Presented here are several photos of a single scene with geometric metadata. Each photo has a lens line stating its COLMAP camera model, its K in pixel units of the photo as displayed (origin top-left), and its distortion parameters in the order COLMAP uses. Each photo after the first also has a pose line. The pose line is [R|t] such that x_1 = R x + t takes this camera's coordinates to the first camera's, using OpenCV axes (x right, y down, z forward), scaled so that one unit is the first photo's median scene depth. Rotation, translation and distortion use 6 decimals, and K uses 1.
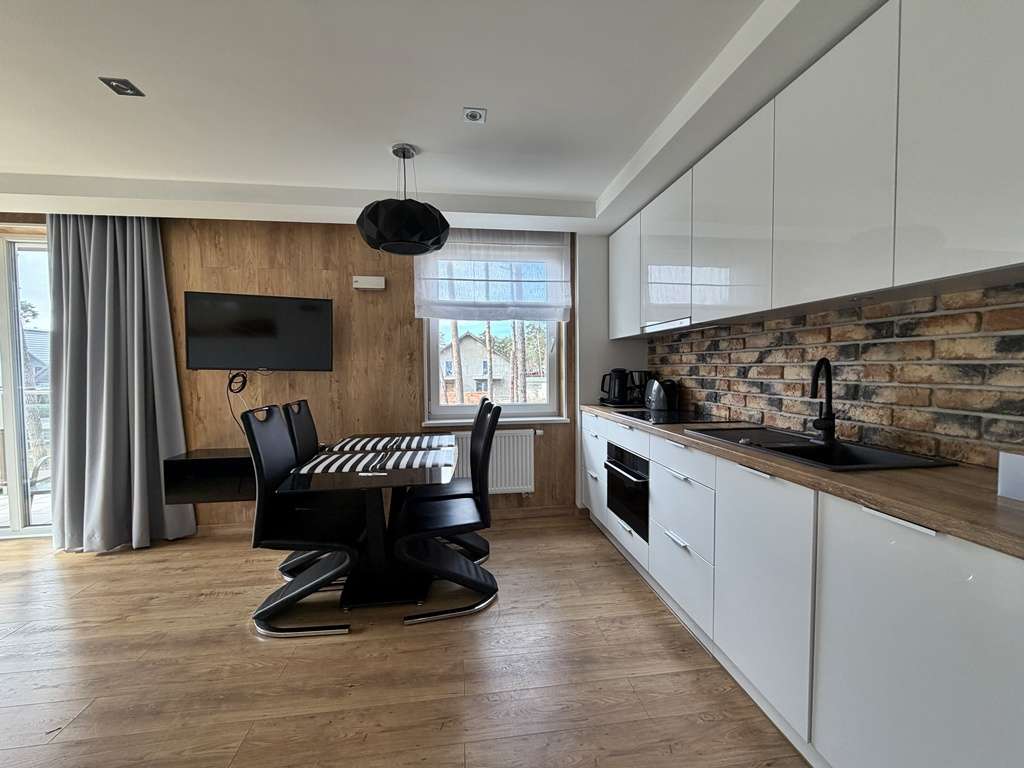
lens RADIAL K [[407.4, 0, 508.8], [0, 407.4, 380.8], [0, 0, 1]] dist [-0.000022, -0.000015]
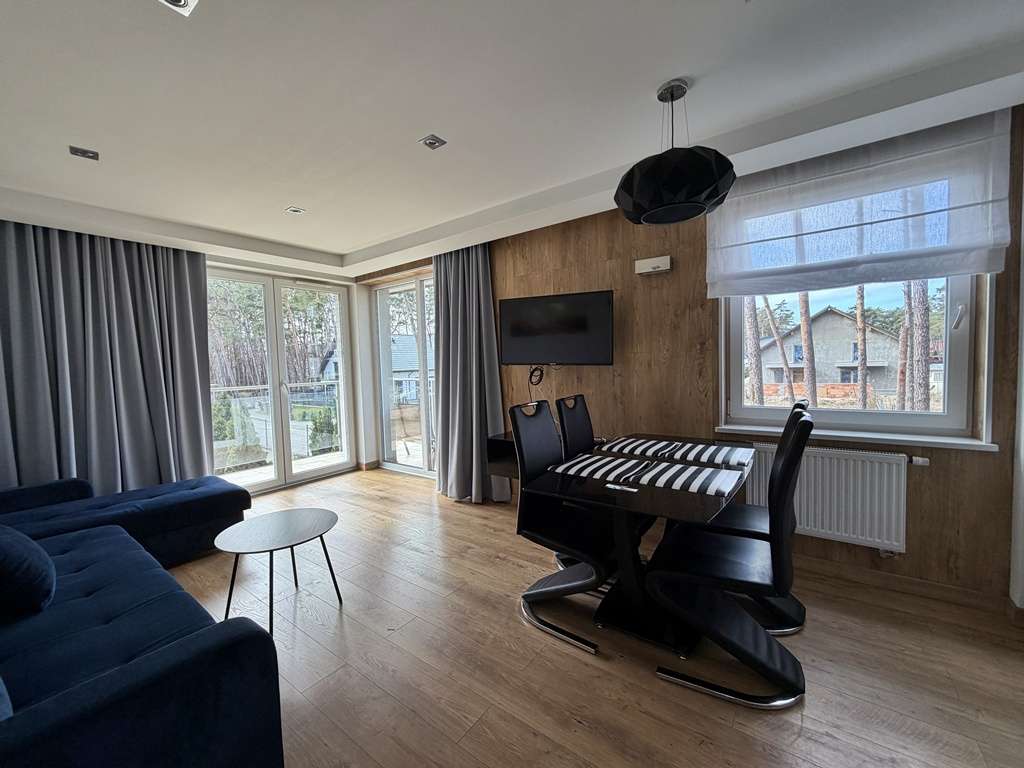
lens RADIAL K [[407.4, 0, 509.7], [0, 407.4, 381.7], [0, 0, 1]] dist [-0.000022, -0.000015]
pose [[0.720802, 0.021136, -0.692818, 0.063385], [0.001041, 0.999501, 0.031575, -0.016679], [0.693140, -0.023480, 0.720421, 0.155114]]
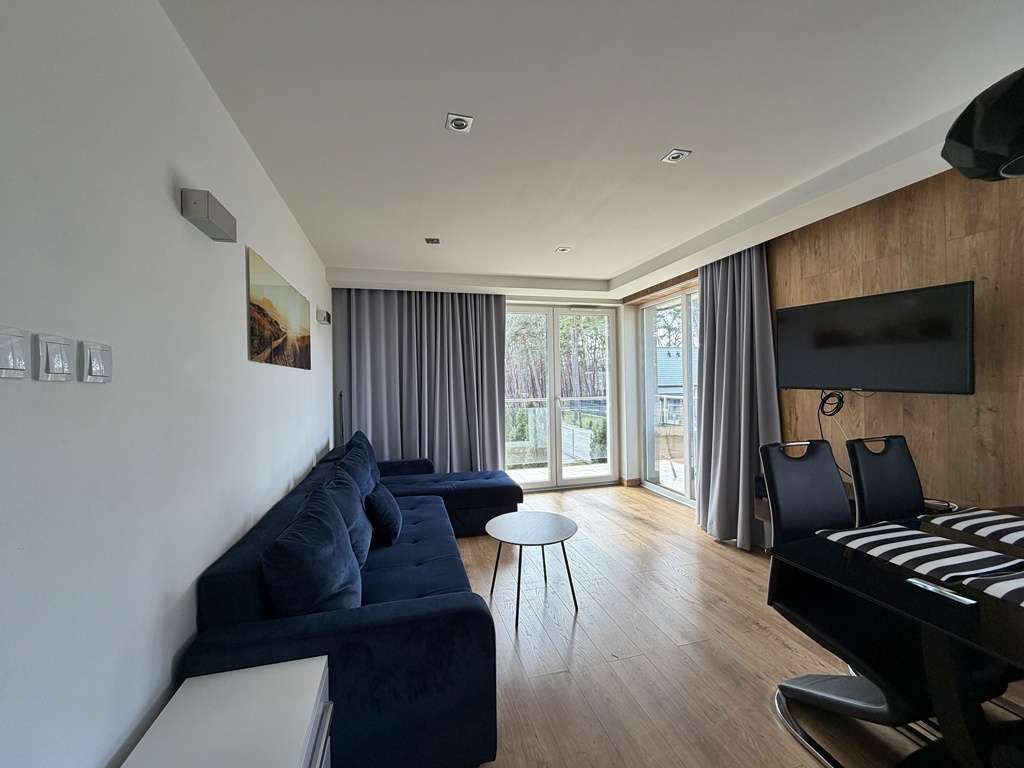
lens RADIAL K [[407.4, 0, 510.1], [0, 407.4, 381.3], [0, 0, 1]] dist [-0.000022, -0.000015]
pose [[0.134659, 0.005243, -0.990878, 0.104023], [-0.016306, 0.999862, 0.003075, -0.038197], [0.990758, 0.015743, 0.134725, 0.231314]]
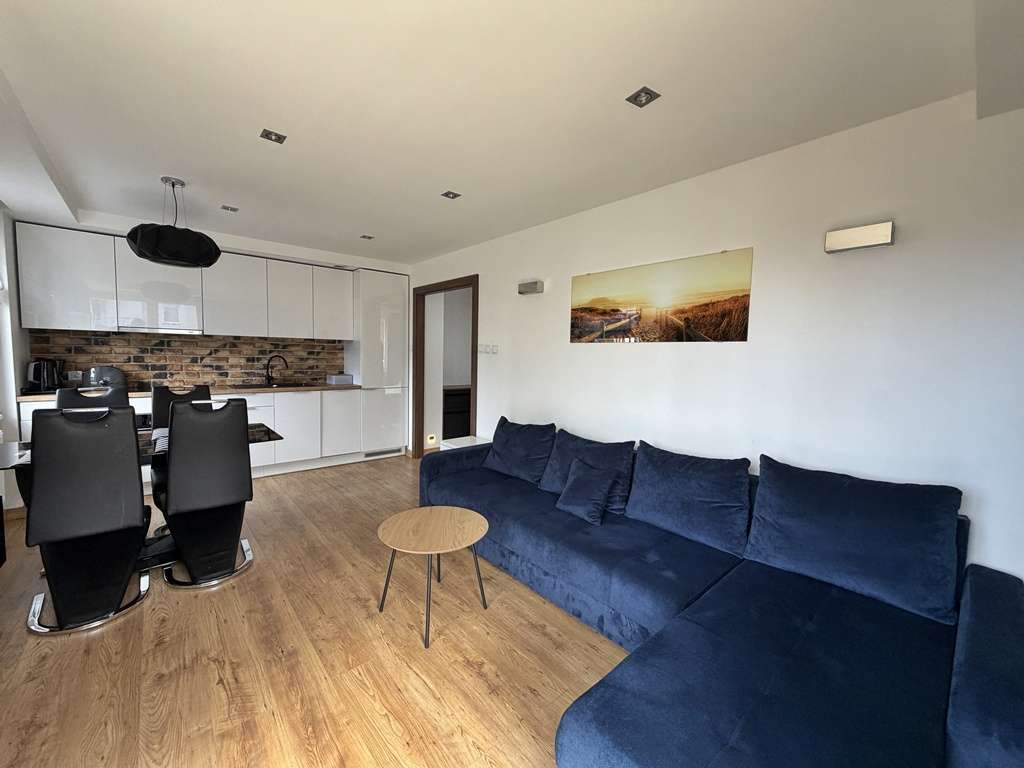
lens RADIAL K [[407.4, 0, 513.4], [0, 407.4, 384.5], [0, 0, 1]] dist [-0.000022, -0.000015]
pose [[-0.558422, -0.066347, 0.826899, -1.490721], [0.007729, 0.996337, 0.085161, -0.047478], [-0.829521, 0.053947, -0.555864, 0.697082]]
